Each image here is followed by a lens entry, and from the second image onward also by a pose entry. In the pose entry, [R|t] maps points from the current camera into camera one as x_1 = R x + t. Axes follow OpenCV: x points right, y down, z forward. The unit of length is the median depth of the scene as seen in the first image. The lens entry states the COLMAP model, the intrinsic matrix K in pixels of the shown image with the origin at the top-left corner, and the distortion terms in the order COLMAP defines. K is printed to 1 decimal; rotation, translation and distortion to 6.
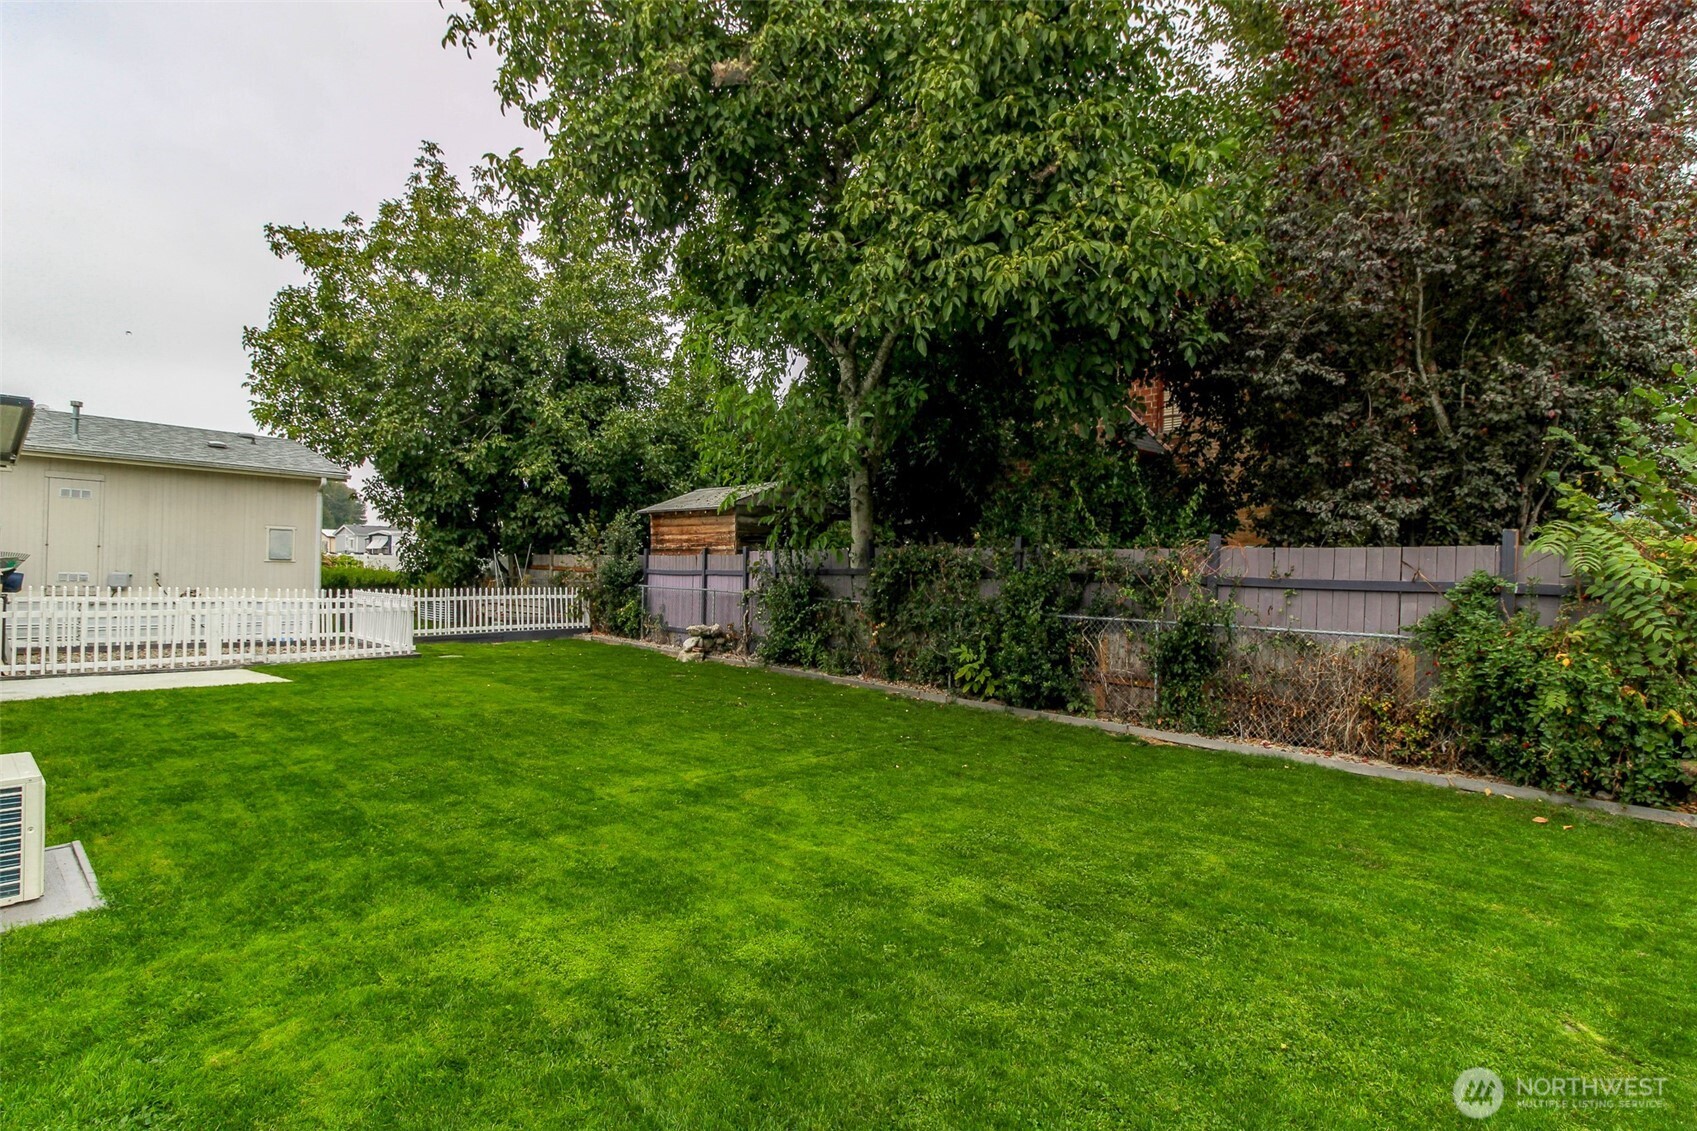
lens RADIAL K [[814.1, 0, 848.5], [0, 814.1, 565.5], [0, 0, 1]] dist [-0.001767, -0.001710]
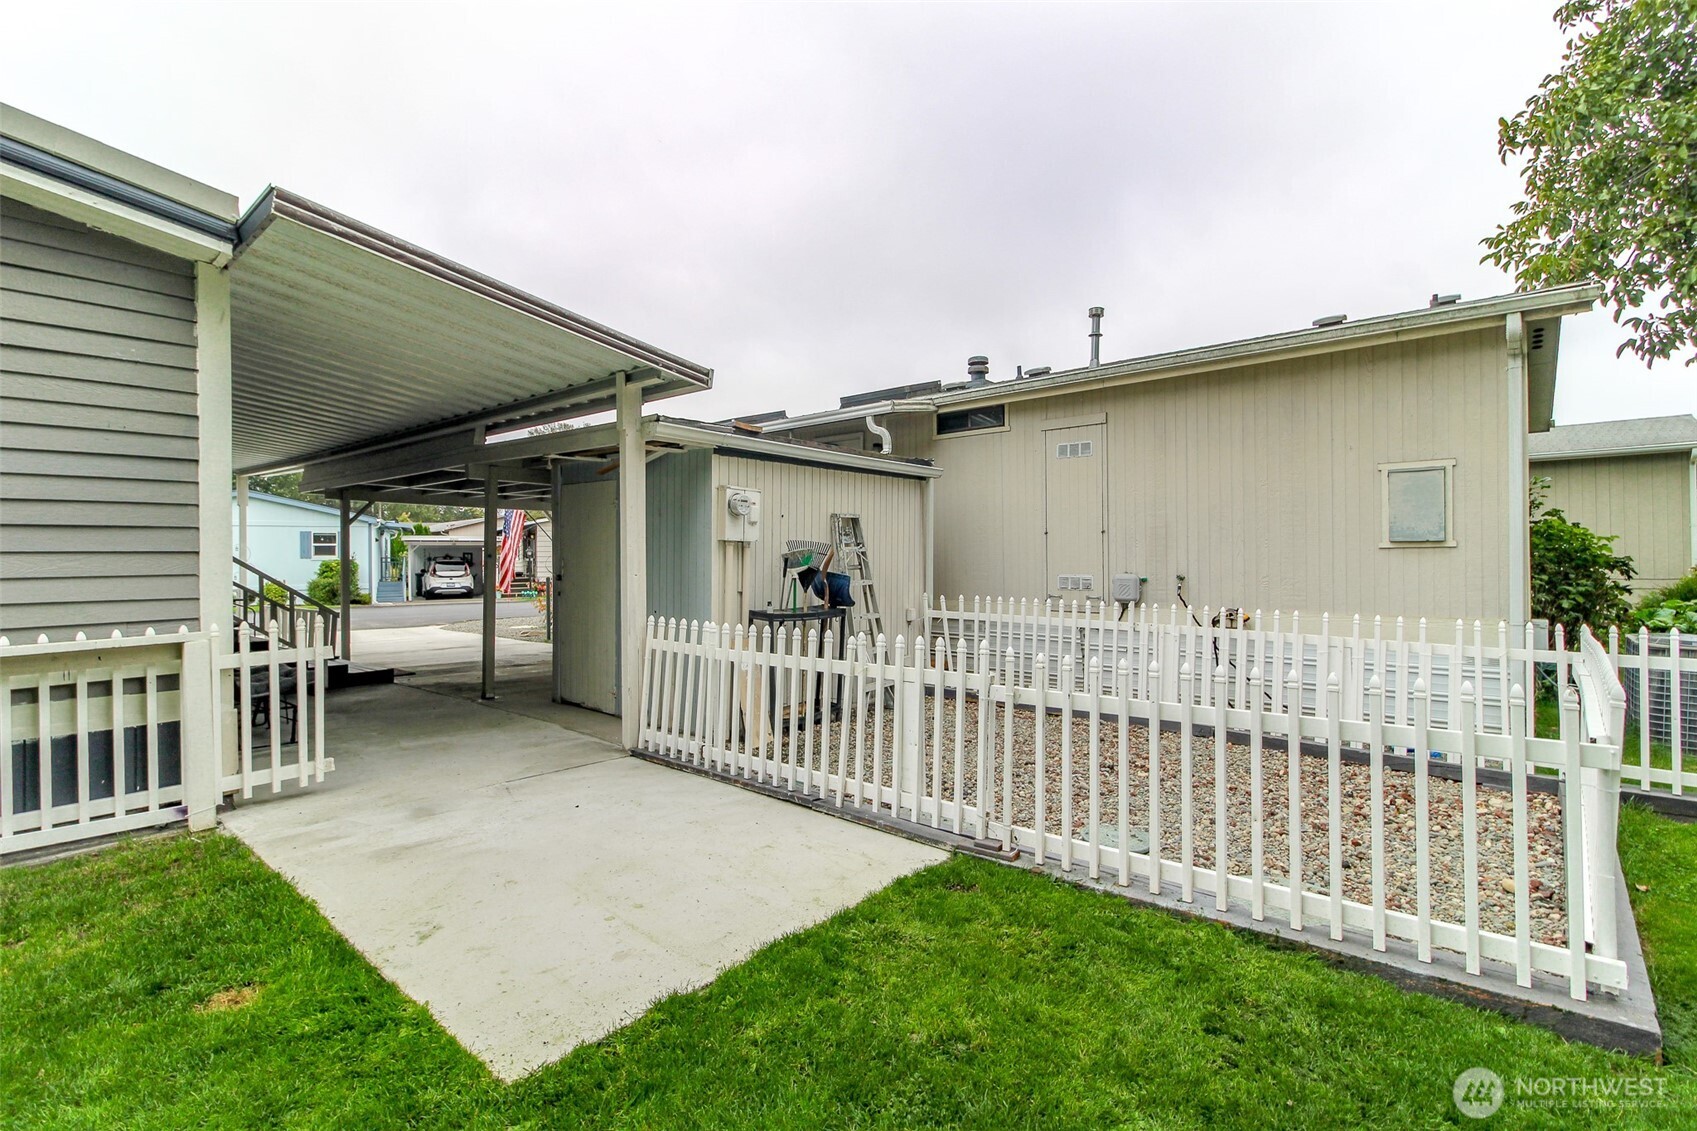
lens RADIAL K [[784.4, 0, 847.2], [0, 784.4, 547.3], [0, 0, 1]] dist [0.008225, -0.000903]
pose [[0.019293, -0.038893, -0.999057, -0.582712], [0.007811, 0.999218, -0.038748, 0.015819], [0.999783, -0.007056, 0.019581, 1.353185]]
